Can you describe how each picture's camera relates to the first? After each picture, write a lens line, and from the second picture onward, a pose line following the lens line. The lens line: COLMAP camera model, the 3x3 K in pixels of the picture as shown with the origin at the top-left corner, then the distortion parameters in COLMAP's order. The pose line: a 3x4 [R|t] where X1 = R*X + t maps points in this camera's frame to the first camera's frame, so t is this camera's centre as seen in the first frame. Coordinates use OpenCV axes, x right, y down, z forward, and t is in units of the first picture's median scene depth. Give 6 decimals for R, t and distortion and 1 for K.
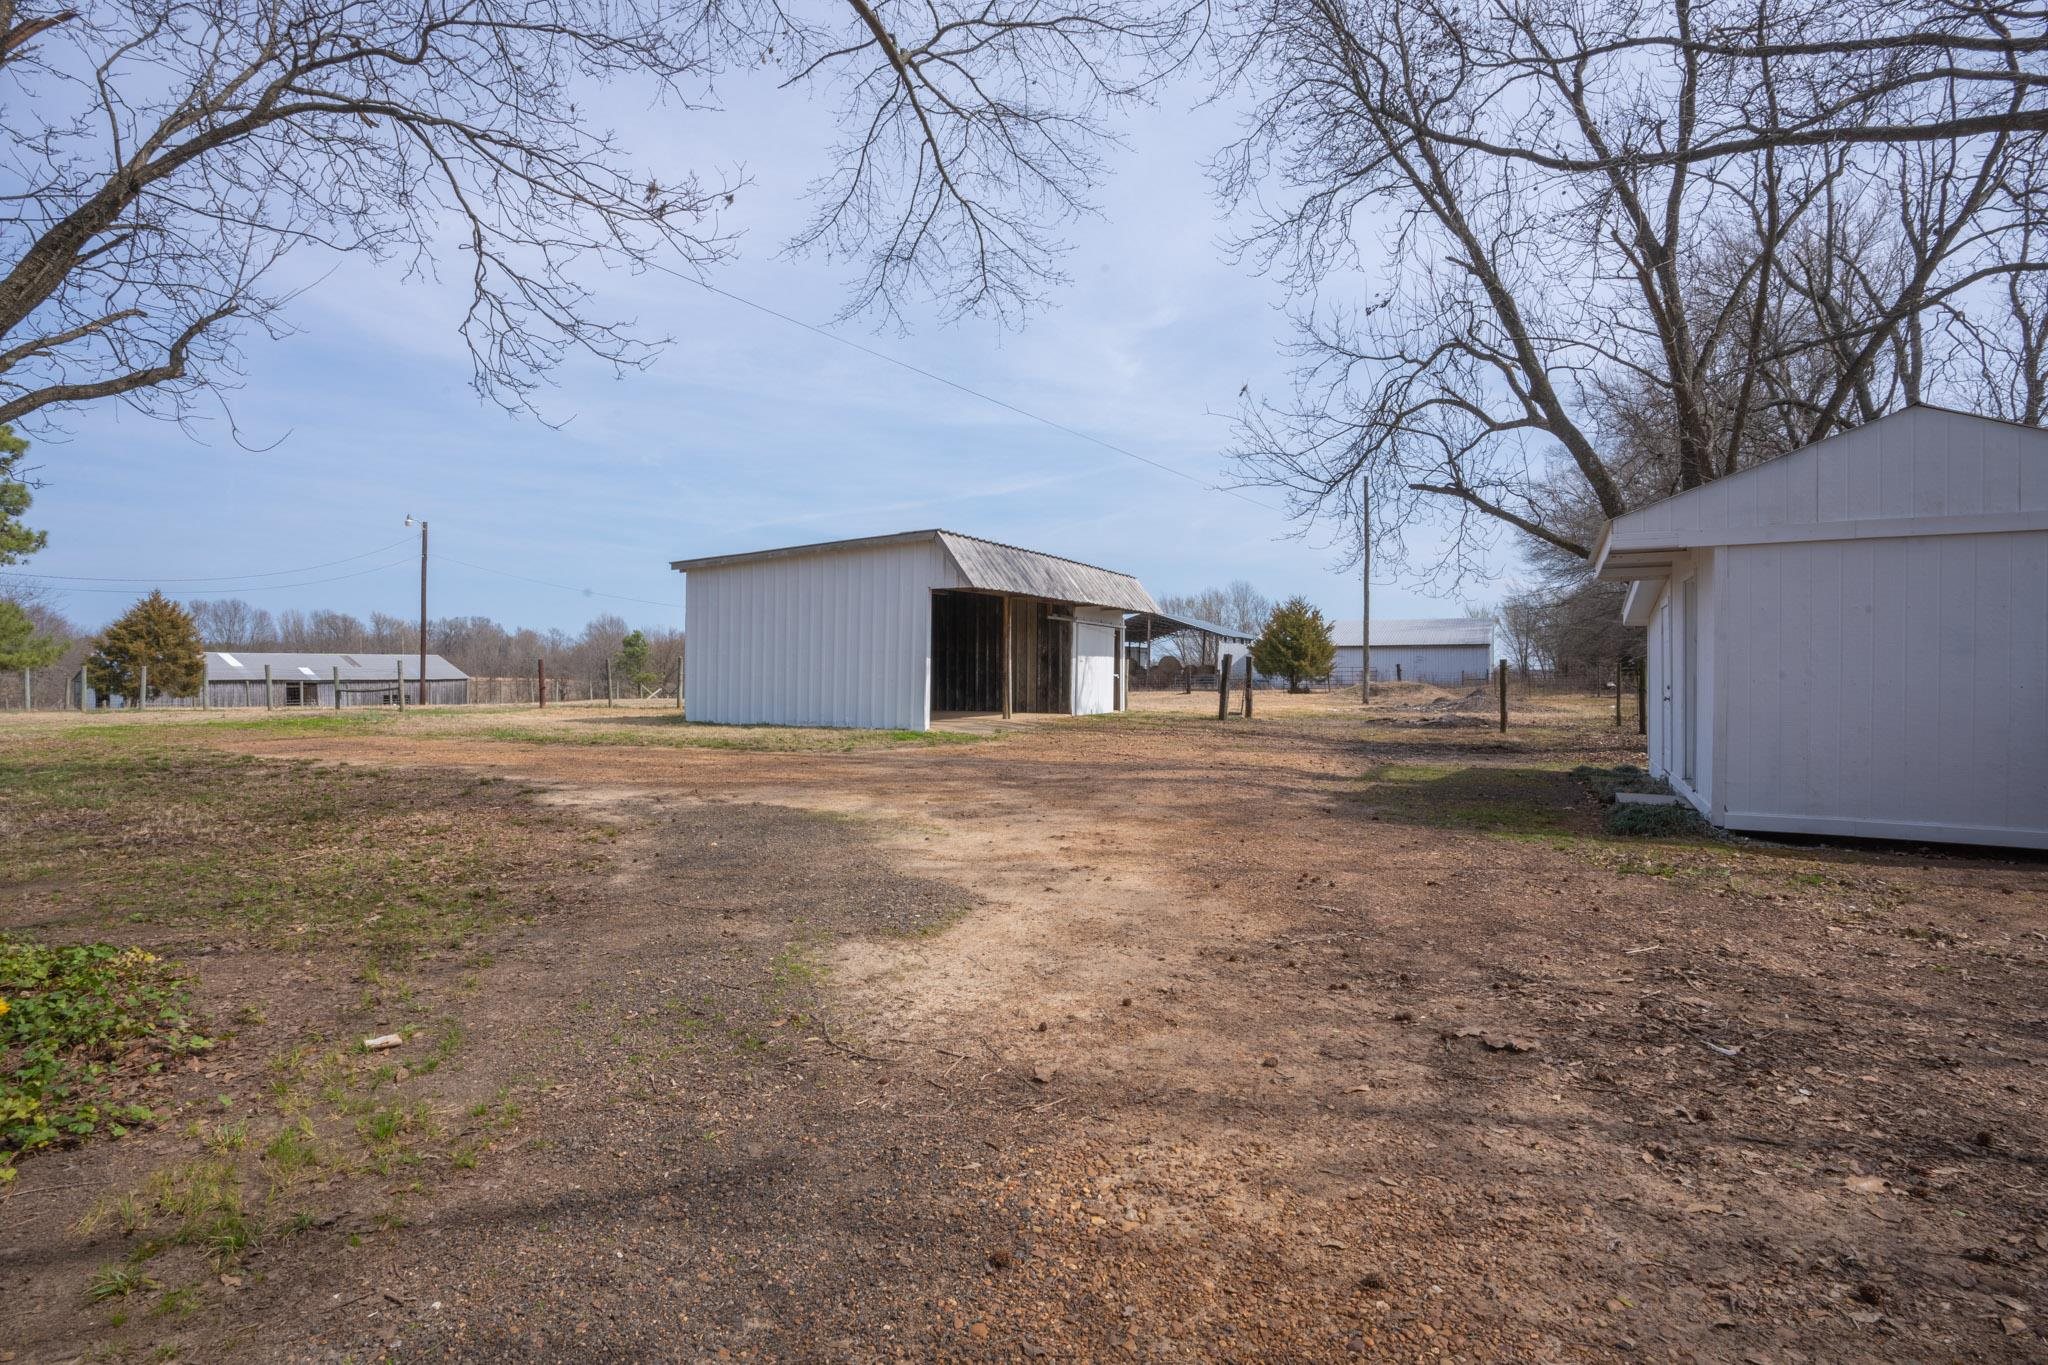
lens RADIAL K [[1009.1, 0, 1022.3], [0, 1009.1, 666.9], [0, 0, 1]] dist [-0.002638, -0.000638]
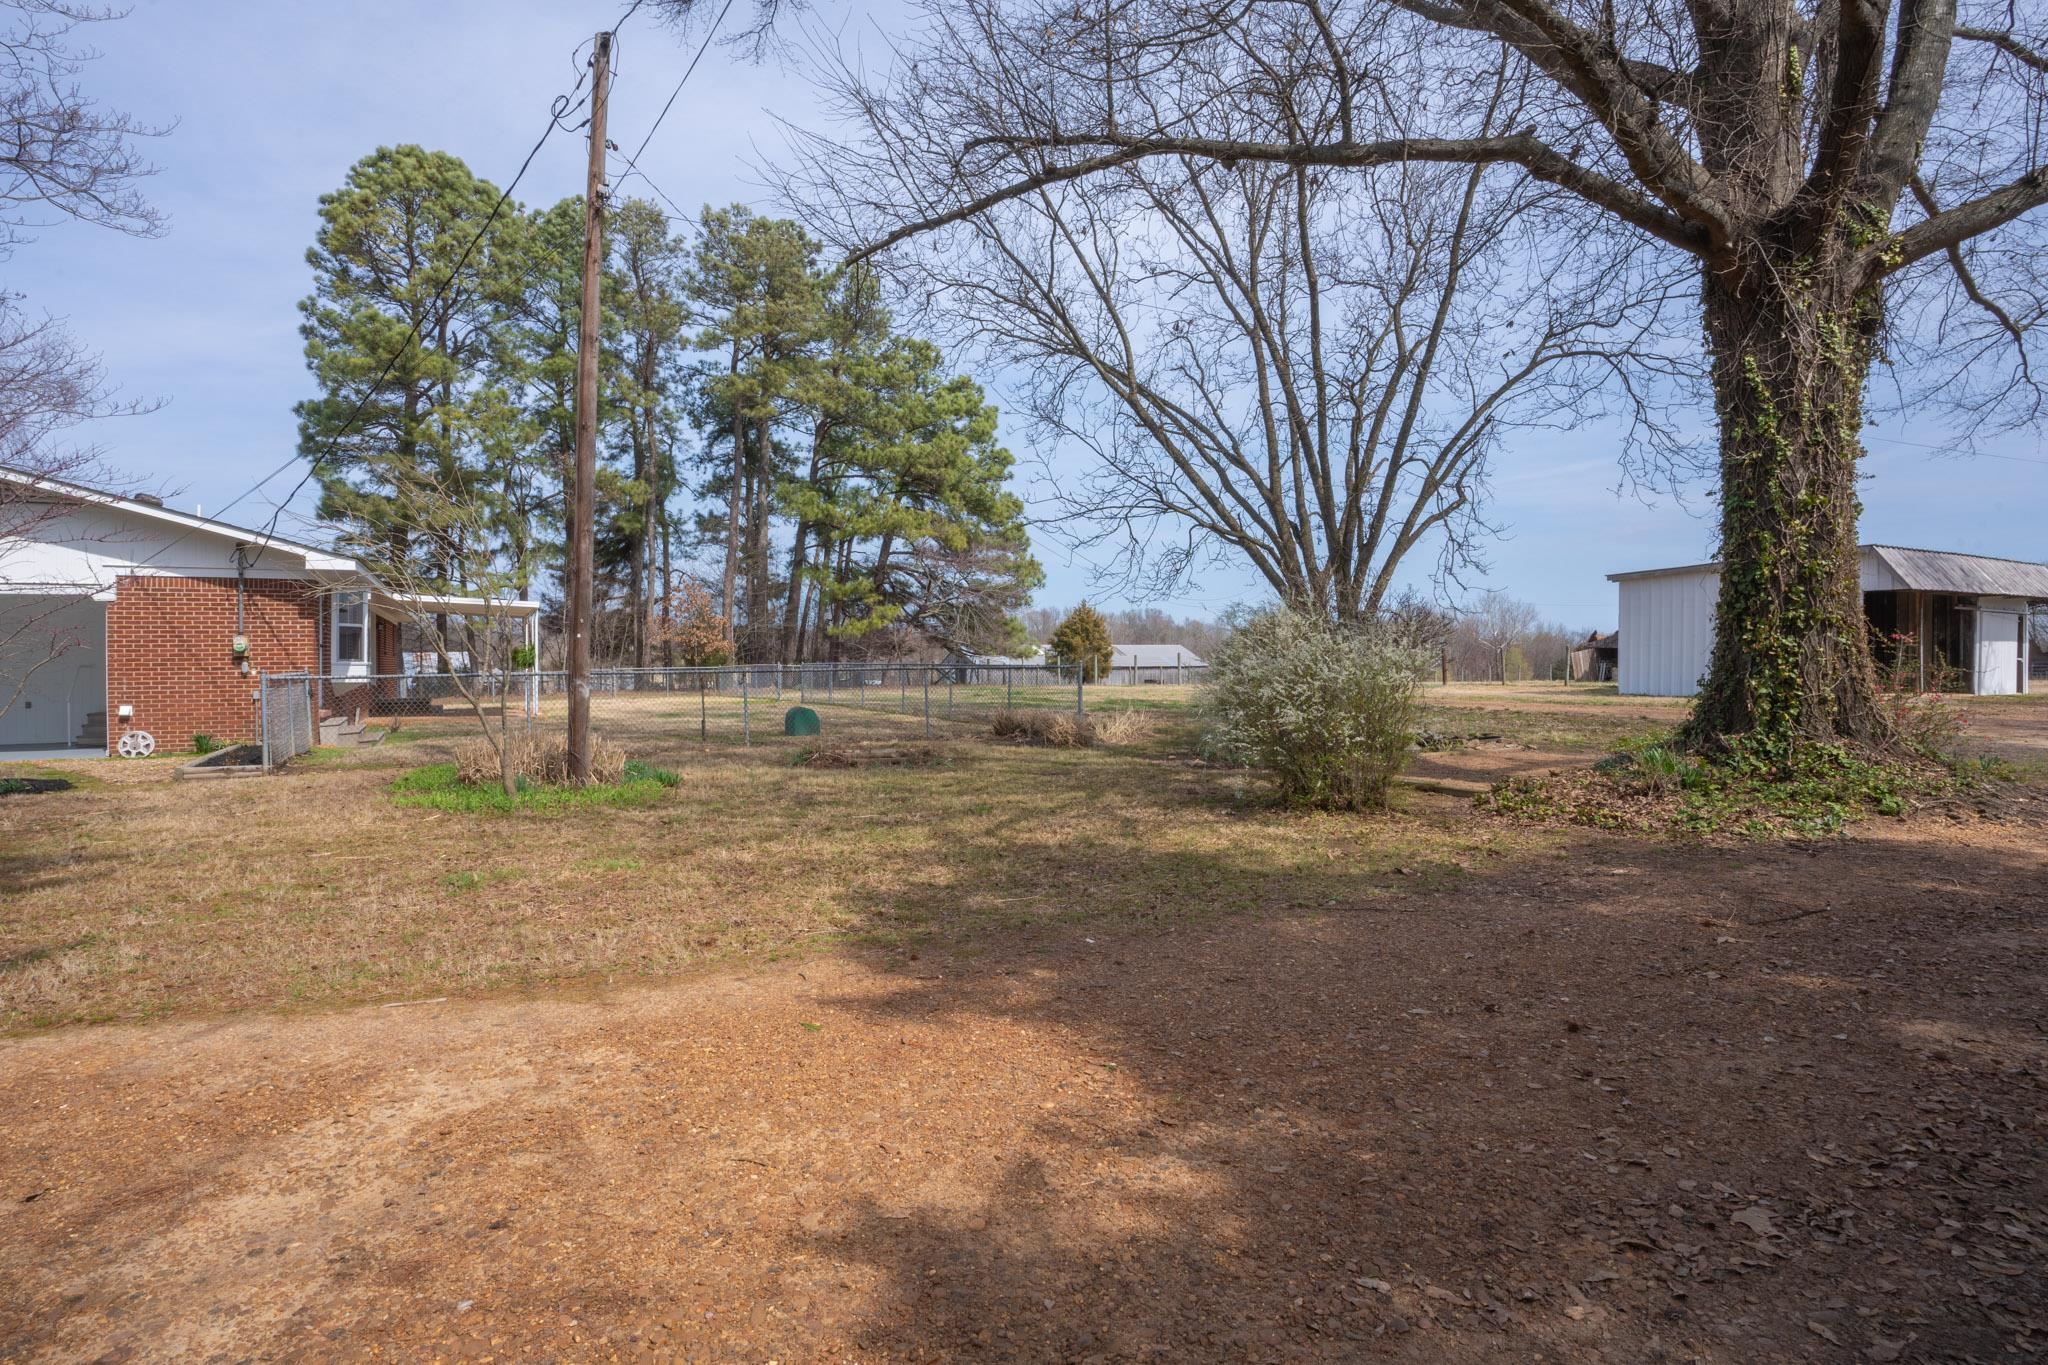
lens RADIAL K [[1115.1, 0, 1024.0], [0, 1115.1, 682.5], [0, 0, 1]] dist [-0.001460, -0.000248]
pose [[0.857231, 0.008350, -0.514864, -0.221718], [0.005809, 0.999648, 0.025885, -0.003690], [0.514899, -0.025180, 0.856881, -0.600319]]
